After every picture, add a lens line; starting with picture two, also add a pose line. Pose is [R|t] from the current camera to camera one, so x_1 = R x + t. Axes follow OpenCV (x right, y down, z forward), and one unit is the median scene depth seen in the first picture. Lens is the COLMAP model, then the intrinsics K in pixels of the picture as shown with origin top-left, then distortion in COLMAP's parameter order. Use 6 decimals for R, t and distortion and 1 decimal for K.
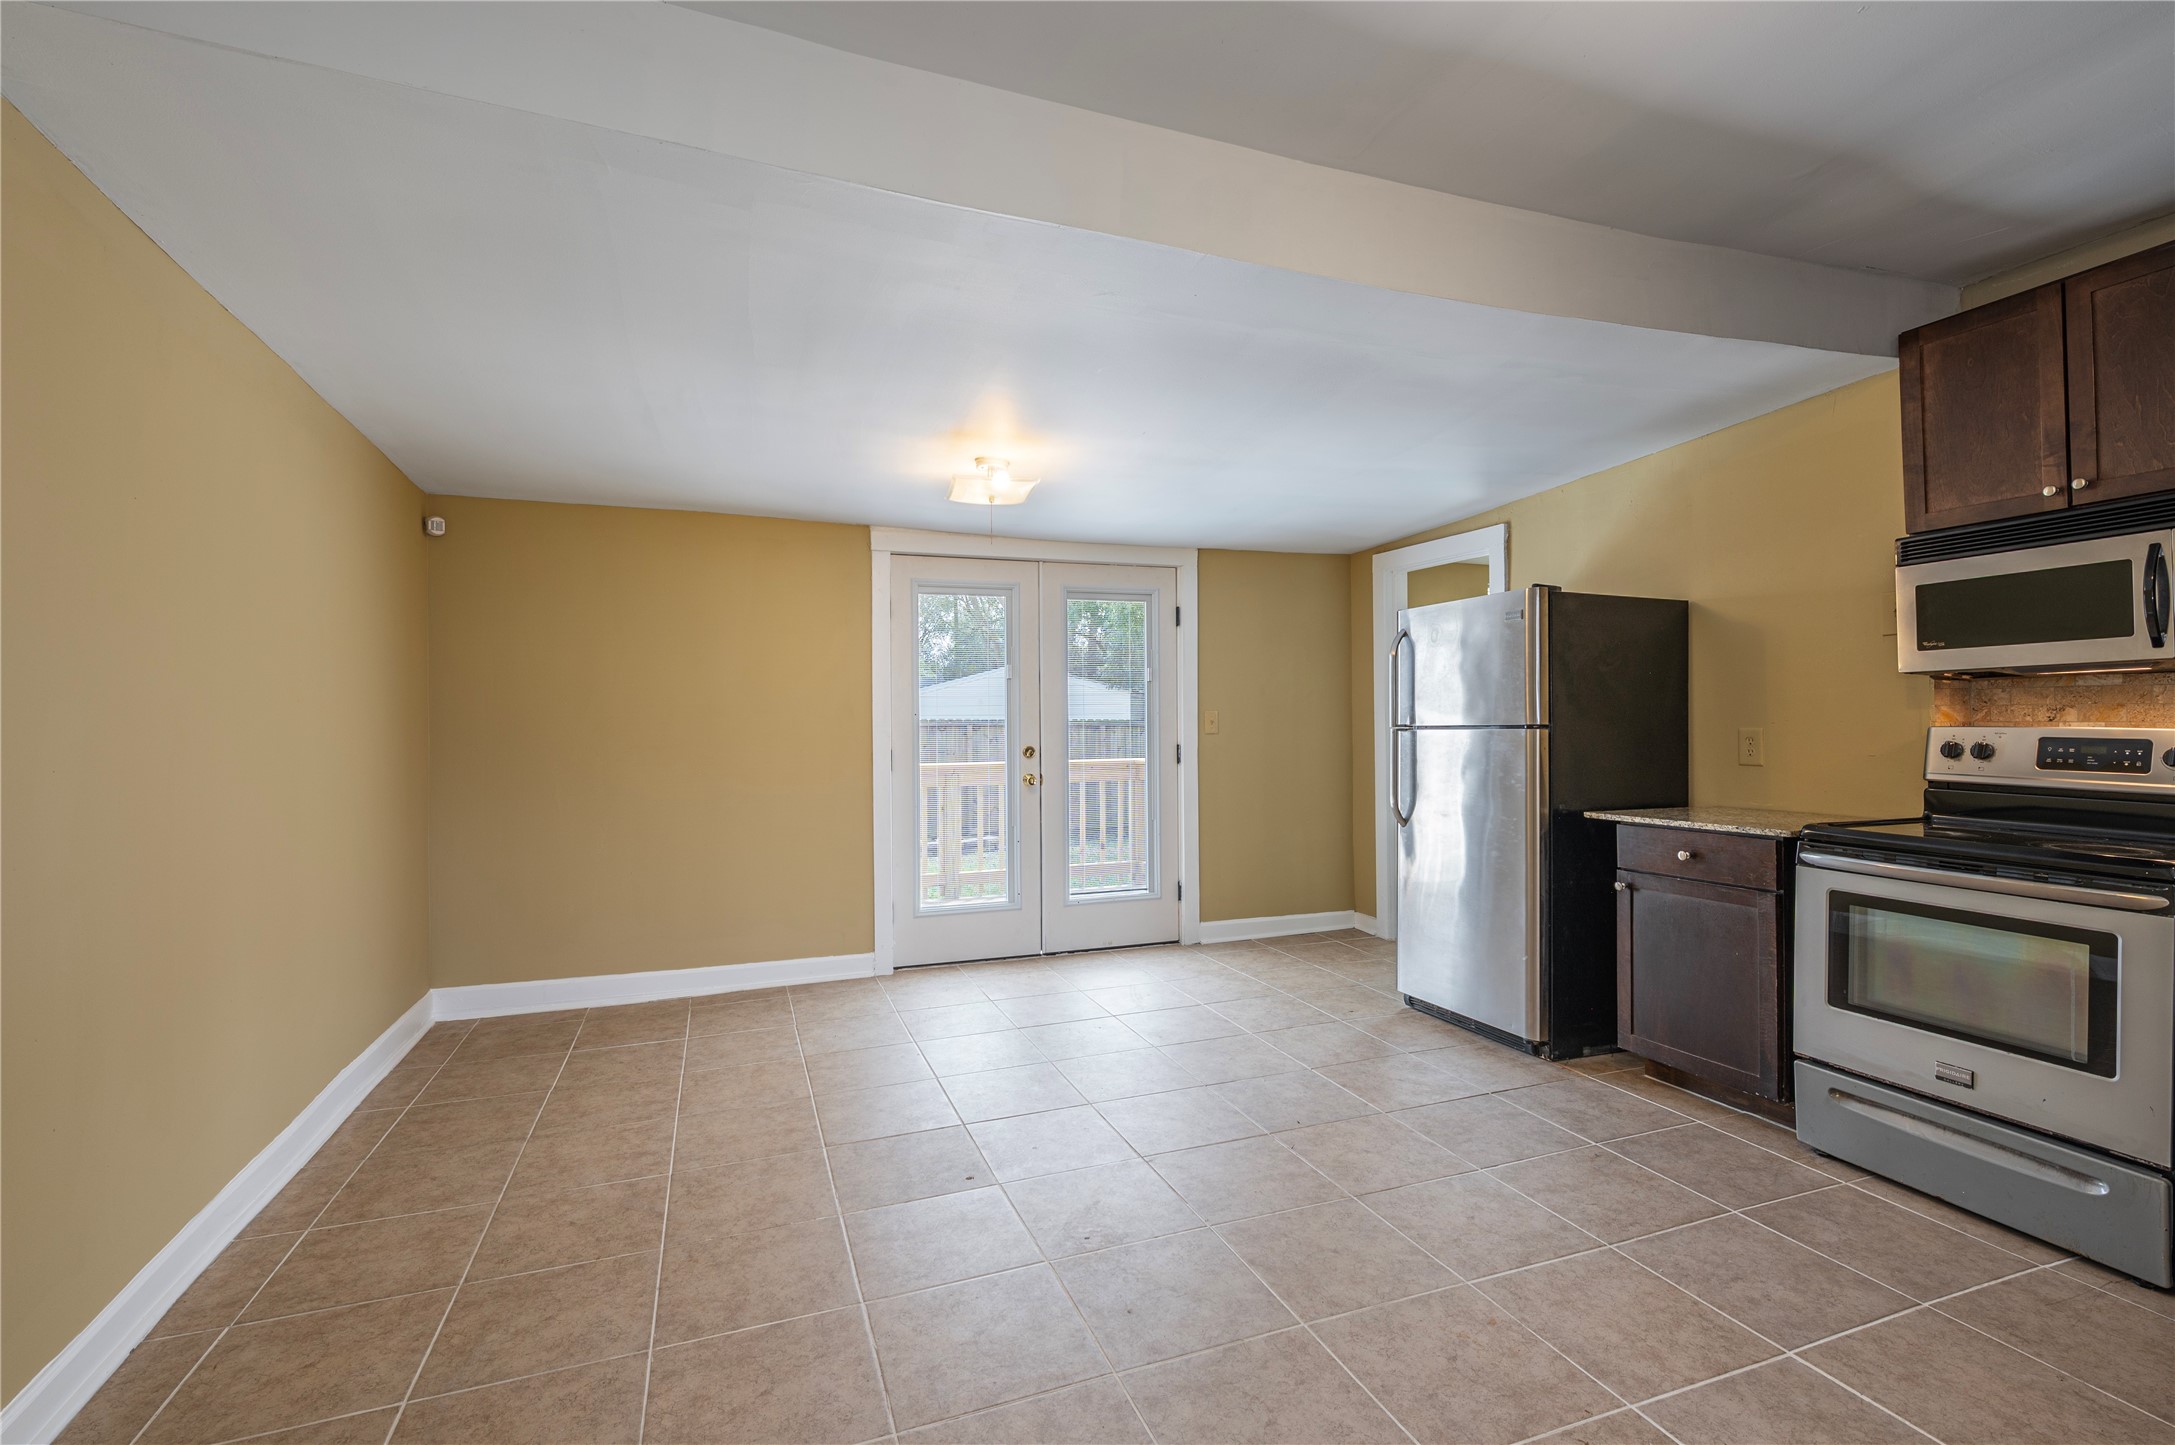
lens RADIAL K [[946.9, 0, 1082.3], [0, 946.9, 715.5], [0, 0, 1]] dist [-0.000341, 0.000085]
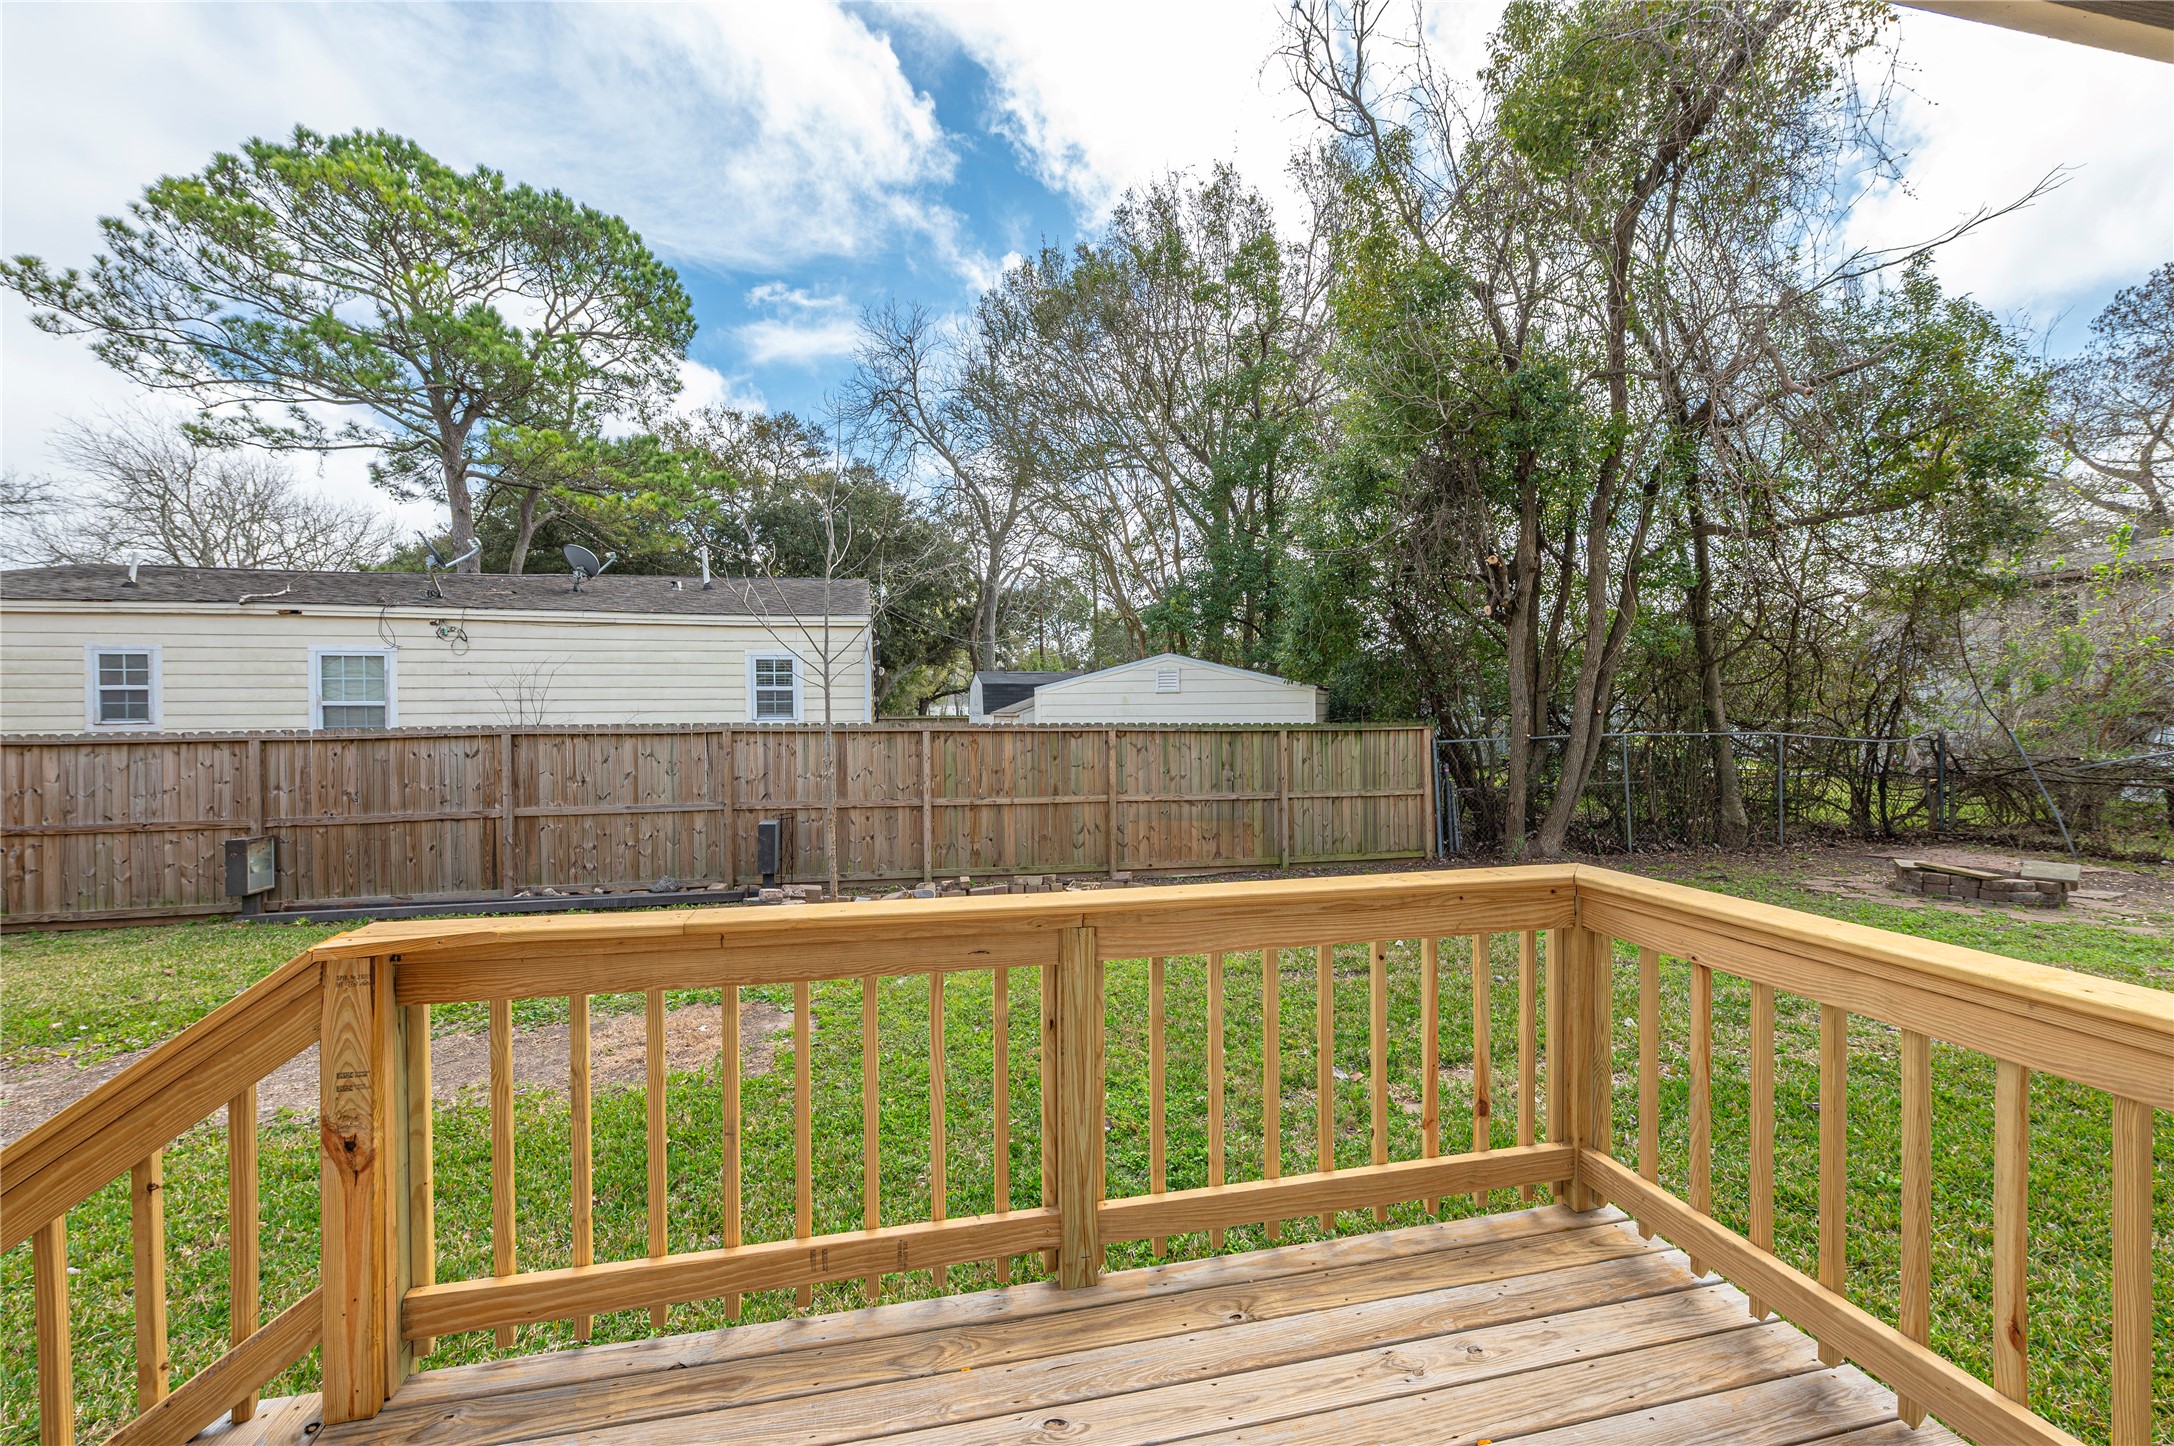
lens RADIAL K [[901.4, 0, 1092.4], [0, 901.4, 720.5], [0, 0, 1]] dist [0.002478, 0.000237]
pose [[0.990657, 0.000974, -0.136371, -0.031307], [0.001027, 0.999893, 0.014599, -0.009188], [0.136371, -0.014602, 0.990550, 0.243328]]
